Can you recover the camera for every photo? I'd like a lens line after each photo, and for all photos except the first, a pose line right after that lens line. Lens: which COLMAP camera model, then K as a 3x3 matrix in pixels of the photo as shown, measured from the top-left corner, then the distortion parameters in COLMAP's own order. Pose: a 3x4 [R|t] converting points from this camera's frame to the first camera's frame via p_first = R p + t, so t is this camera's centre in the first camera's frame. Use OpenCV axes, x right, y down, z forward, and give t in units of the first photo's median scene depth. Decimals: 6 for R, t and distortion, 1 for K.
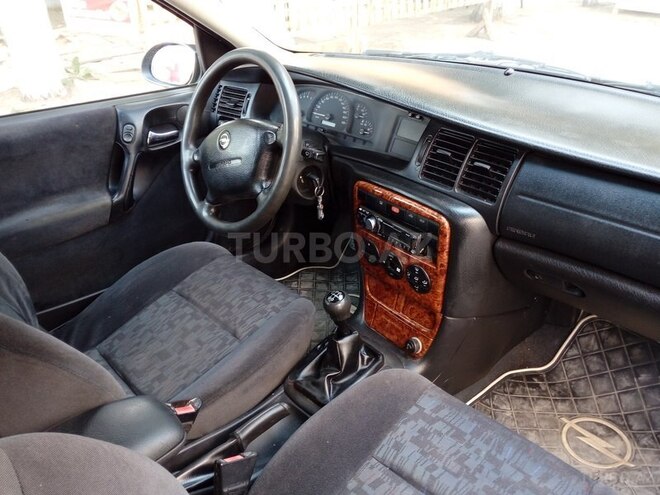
lens RADIAL K [[529.3, 0, 335.9], [0, 529.3, 247.8], [0, 0, 1]] dist [0.082144, -0.152640]
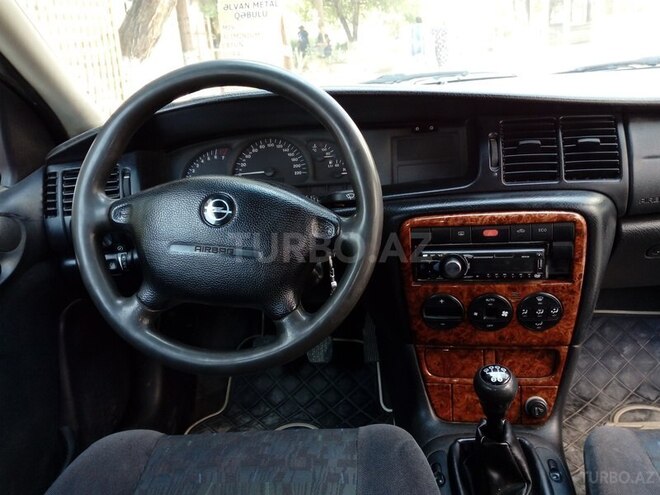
lens RADIAL K [[529.3, 0, 335.9], [0, 529.3, 247.8], [0, 0, 1]] dist [0.082144, -0.152640]
pose [[0.744706, -0.247575, 0.619774, -0.485313], [0.384668, 0.918105, -0.095462, -0.061251], [-0.545383, 0.309499, 0.778953, 0.508855]]
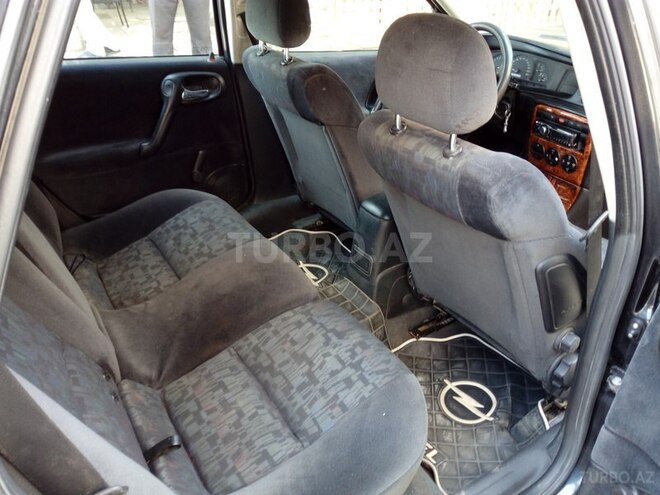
lens RADIAL K [[529.3, 0, 335.9], [0, 529.3, 247.8], [0, 0, 1]] dist [0.082144, -0.152640]
pose [[0.976081, 0.140774, -0.165679, -0.234678], [-0.141648, 0.989895, 0.006586, 0.394634], [0.164932, 0.017039, 0.986158, -0.744754]]
